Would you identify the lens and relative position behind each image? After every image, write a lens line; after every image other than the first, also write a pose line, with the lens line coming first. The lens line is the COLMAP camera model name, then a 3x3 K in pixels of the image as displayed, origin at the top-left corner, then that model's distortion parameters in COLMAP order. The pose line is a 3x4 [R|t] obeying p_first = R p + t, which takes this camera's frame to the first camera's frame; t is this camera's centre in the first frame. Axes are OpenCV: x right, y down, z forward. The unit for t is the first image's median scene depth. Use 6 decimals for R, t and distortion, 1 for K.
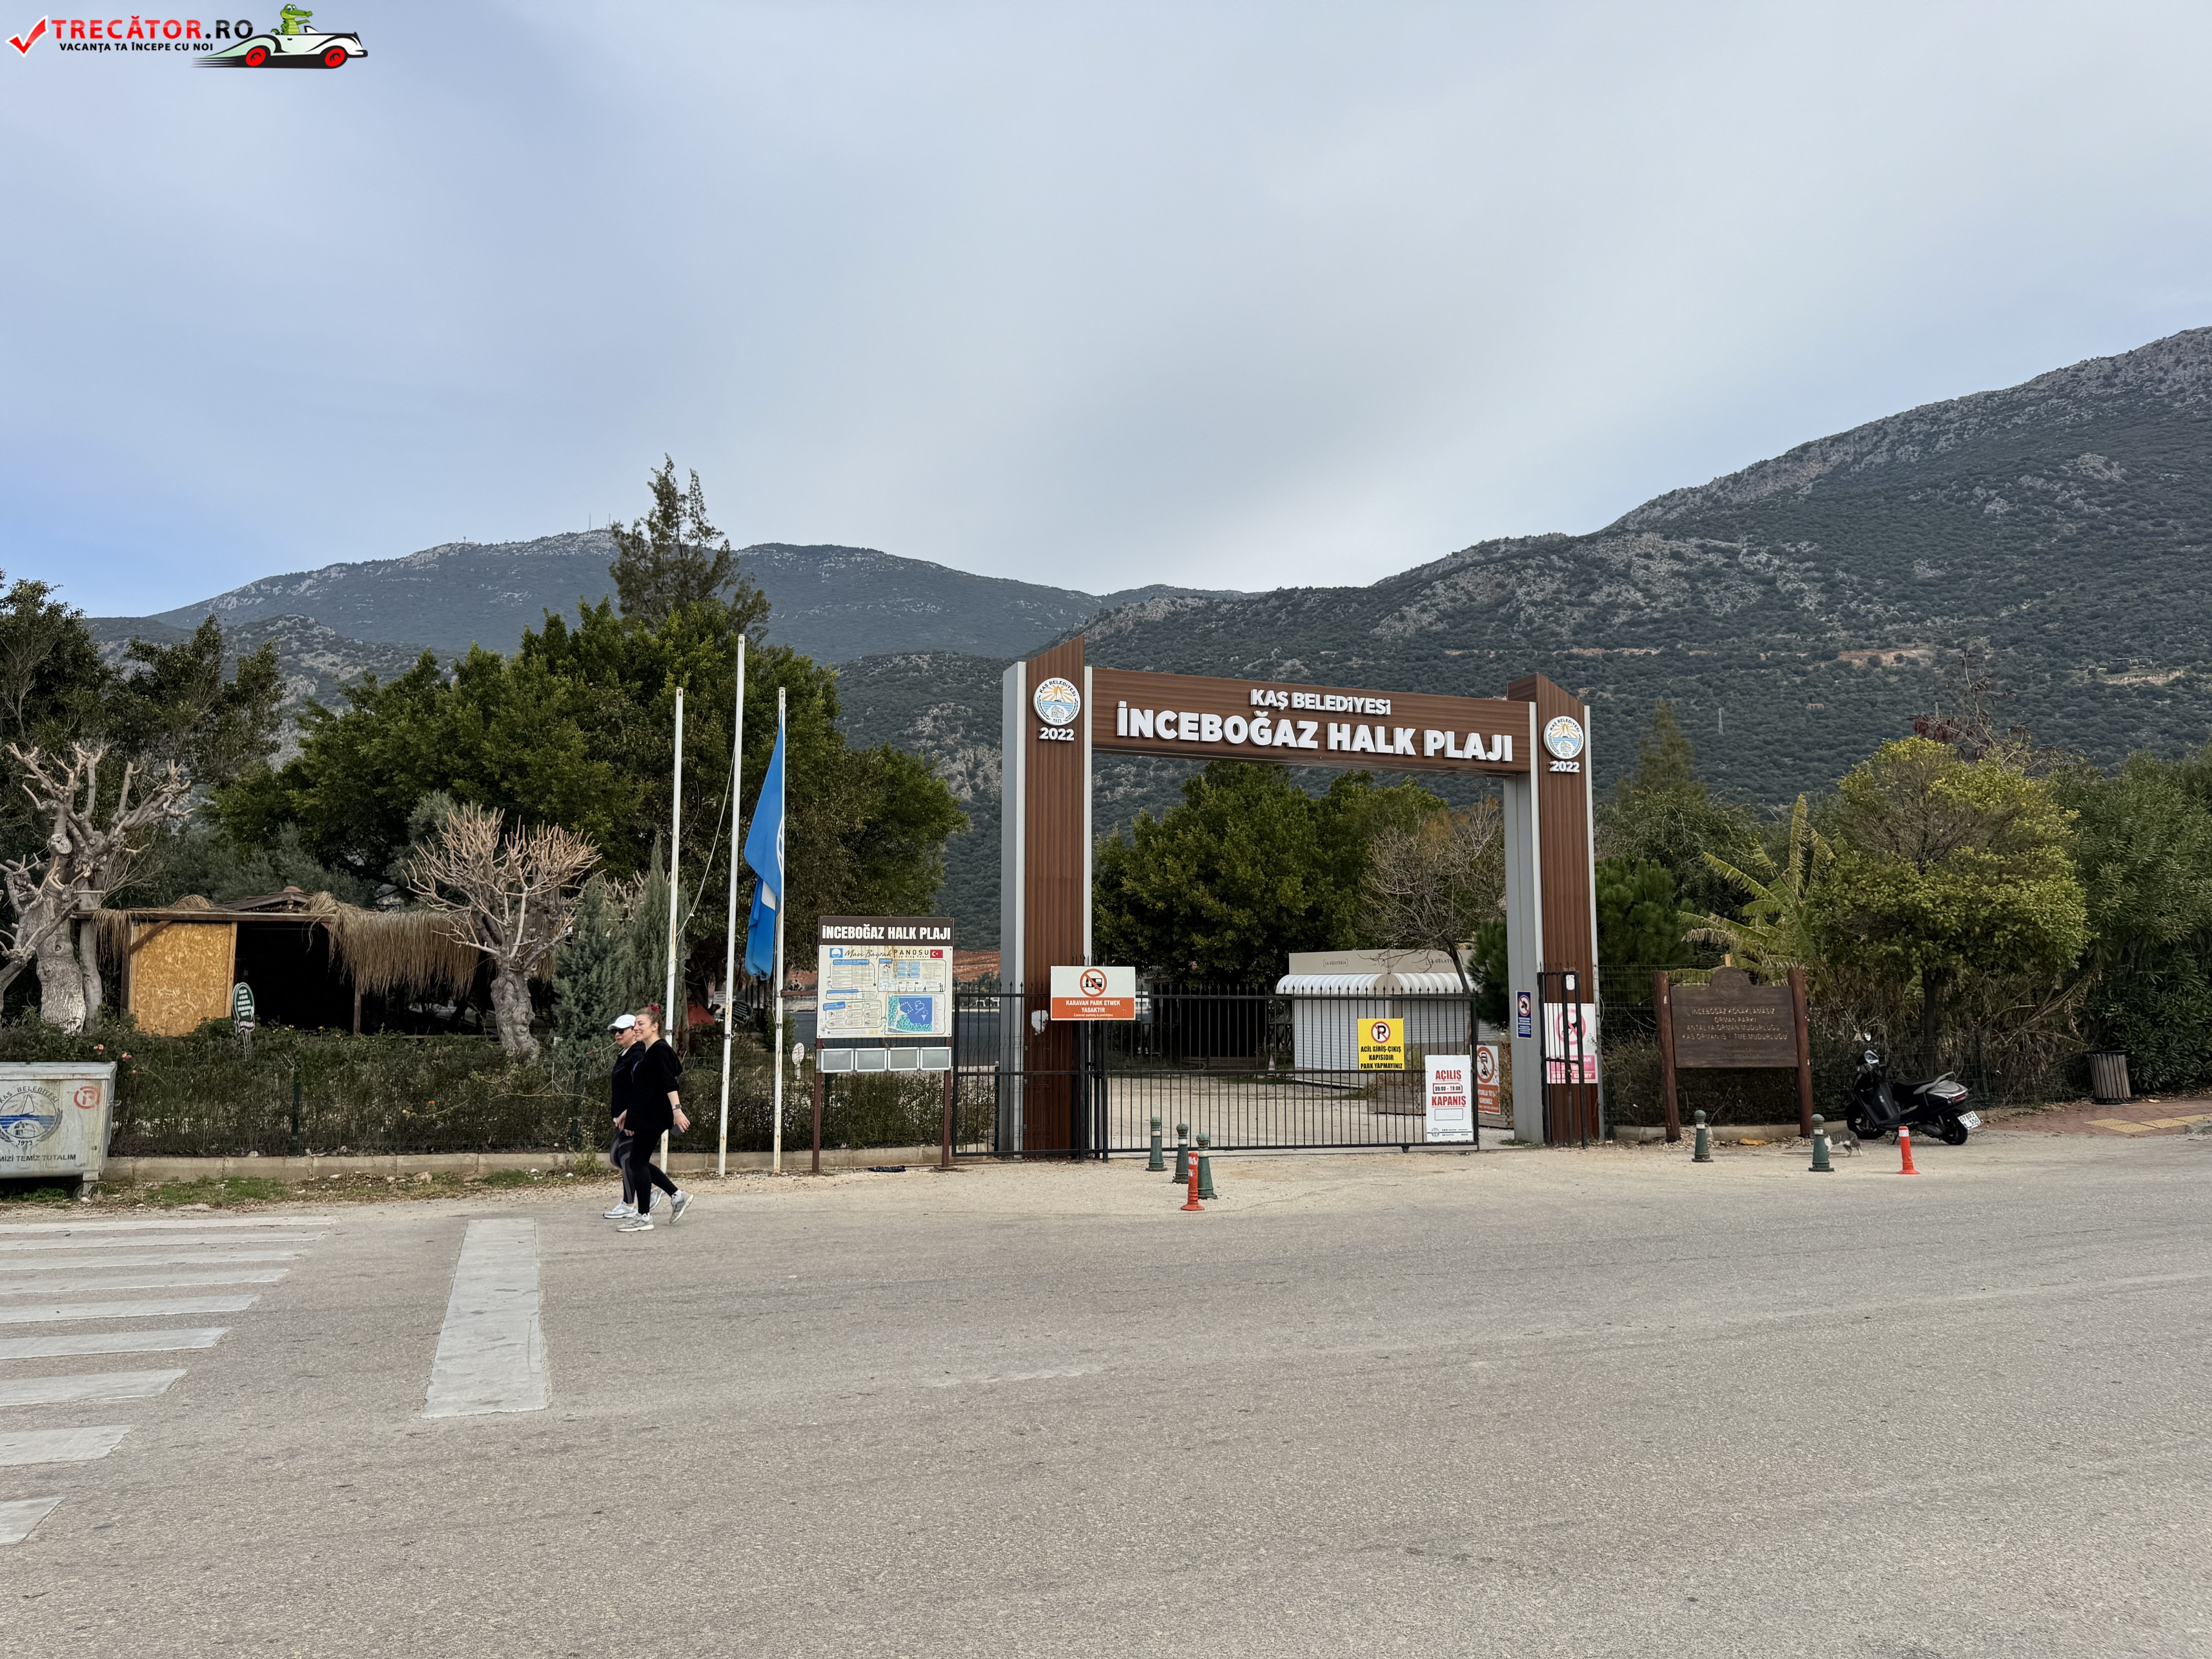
lens RADIAL K [[1556.9, 0, 1093.0], [0, 1556.9, 831.0], [0, 0, 1]] dist [0.047610, -0.059559]
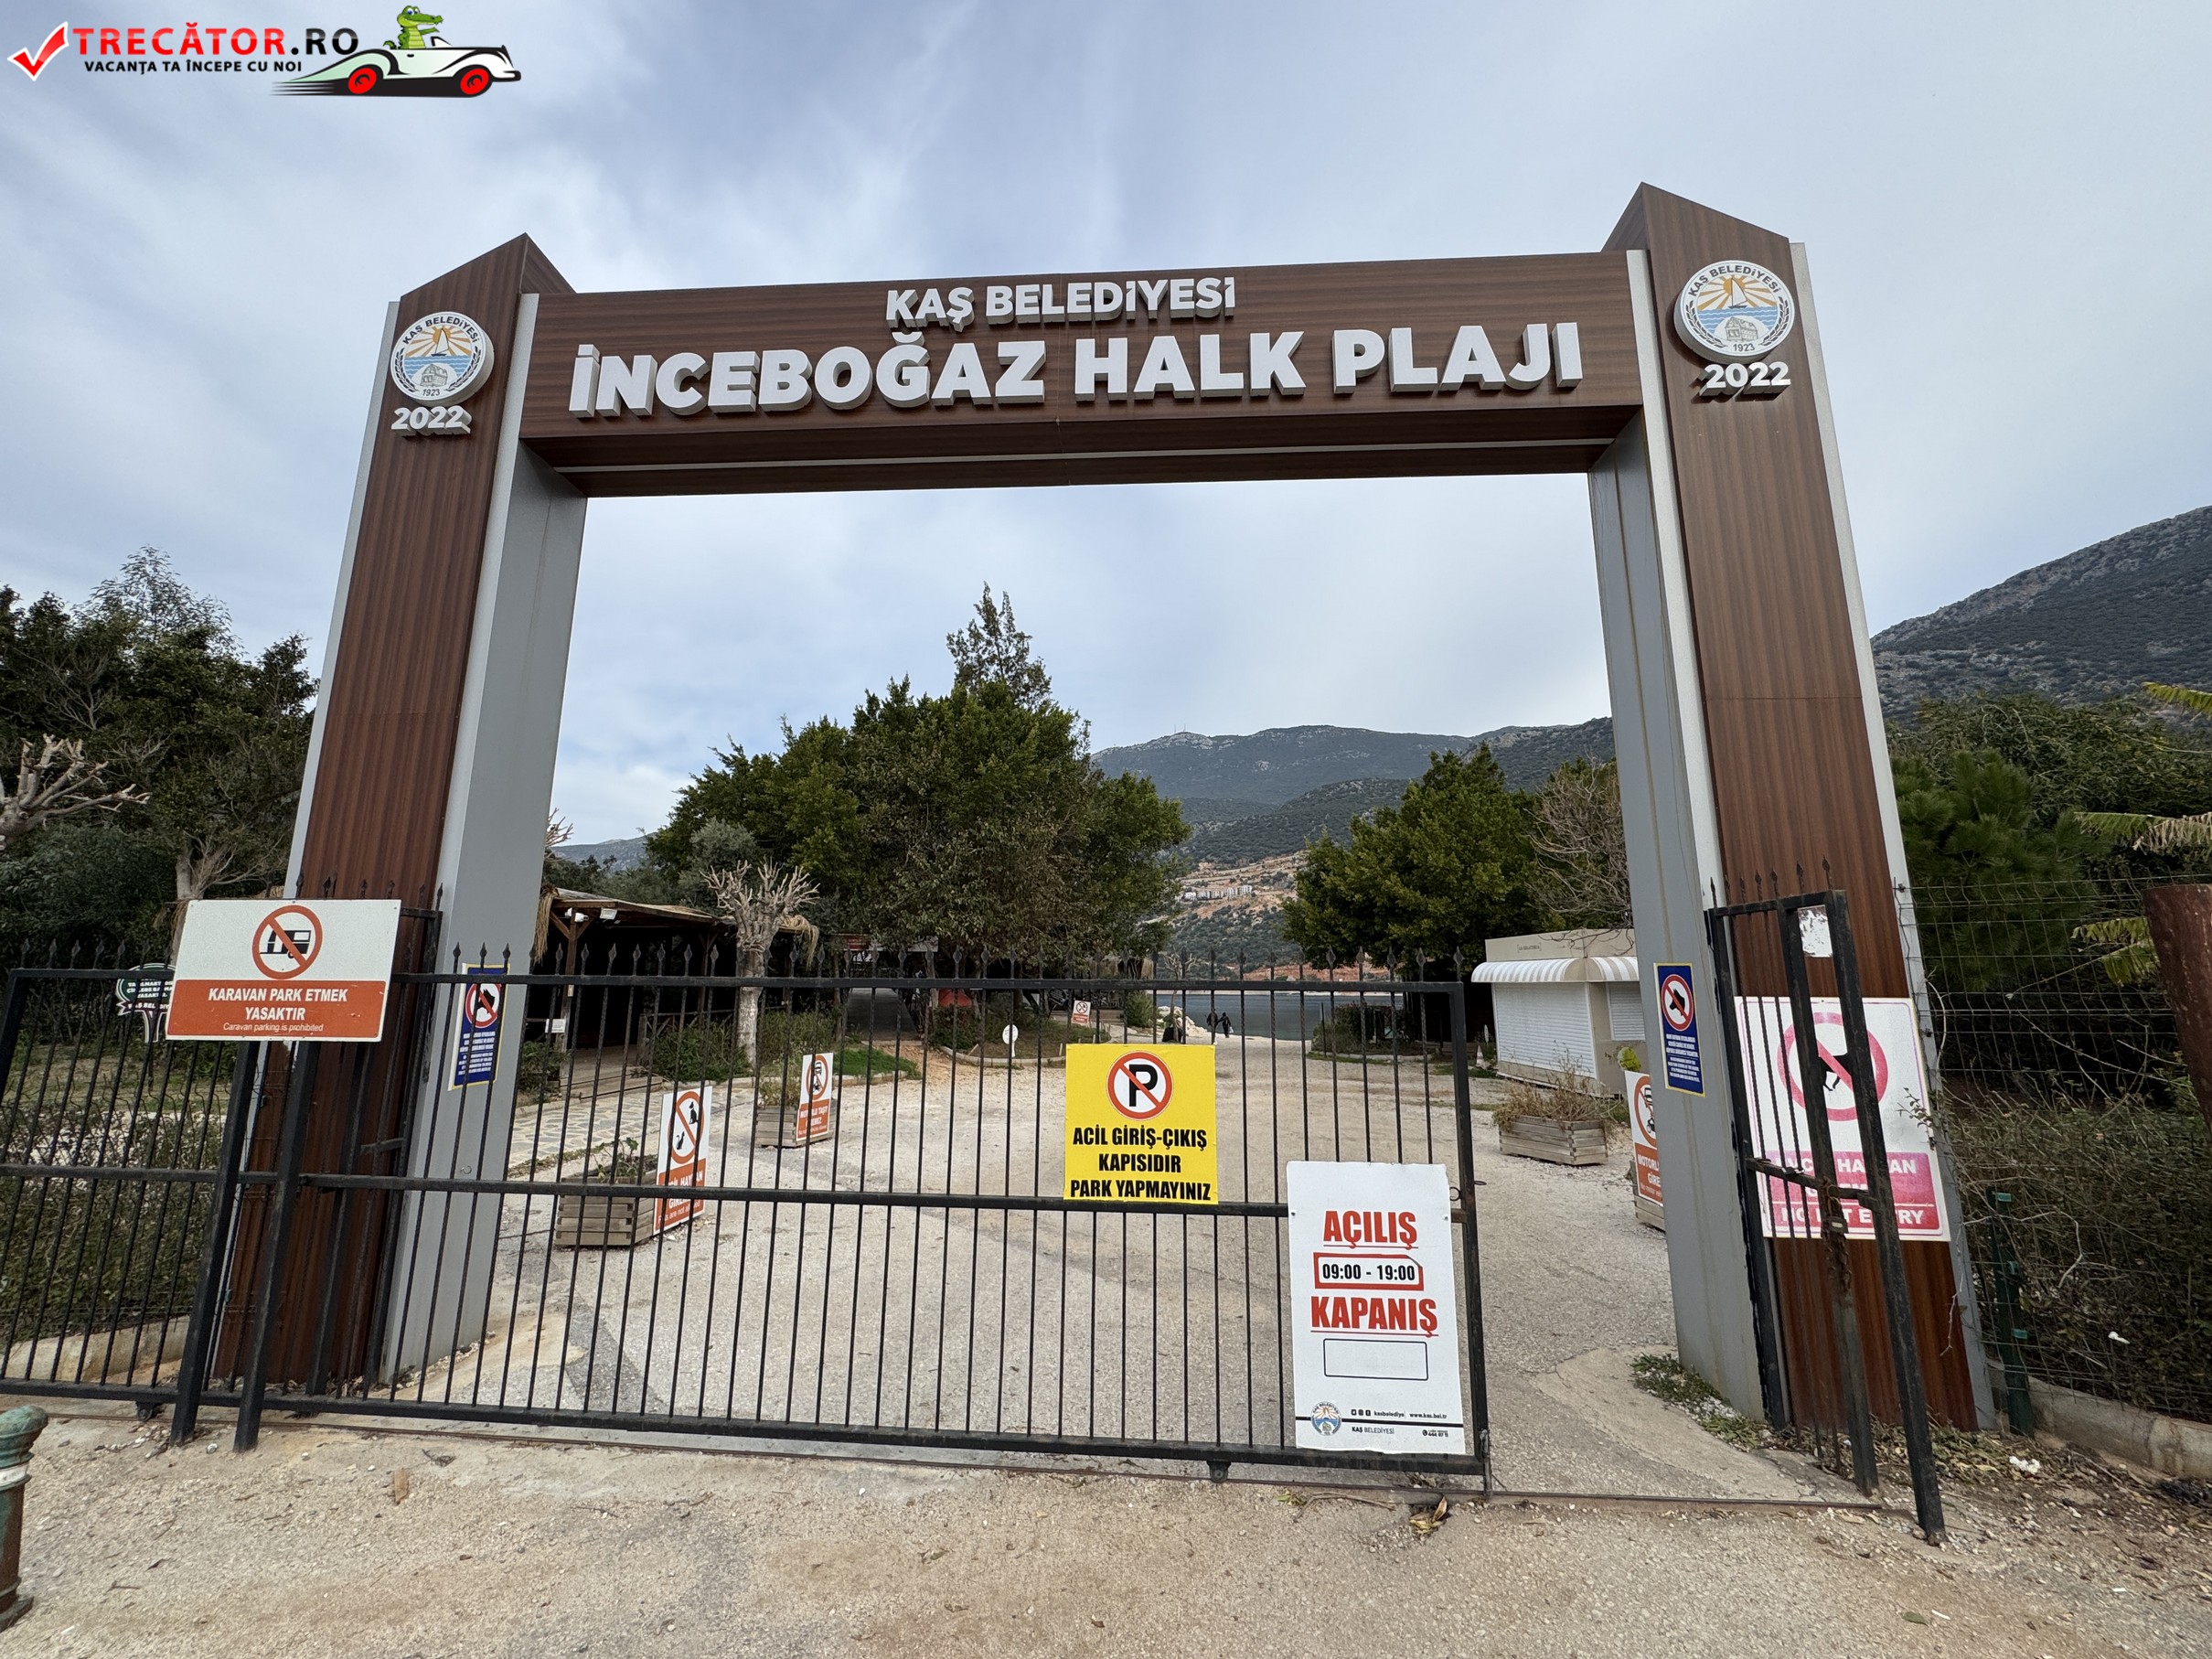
lens RADIAL K [[903.1, 0, 1101.4], [0, 903.1, 825.8], [0, 0, 1]] dist [-0.007548, 0.004157]
pose [[0.923777, -0.066456, -0.377121, 0.237409], [0.039888, 0.996168, -0.077835, 0.082294], [0.380849, 0.056859, 0.922887, 0.760437]]
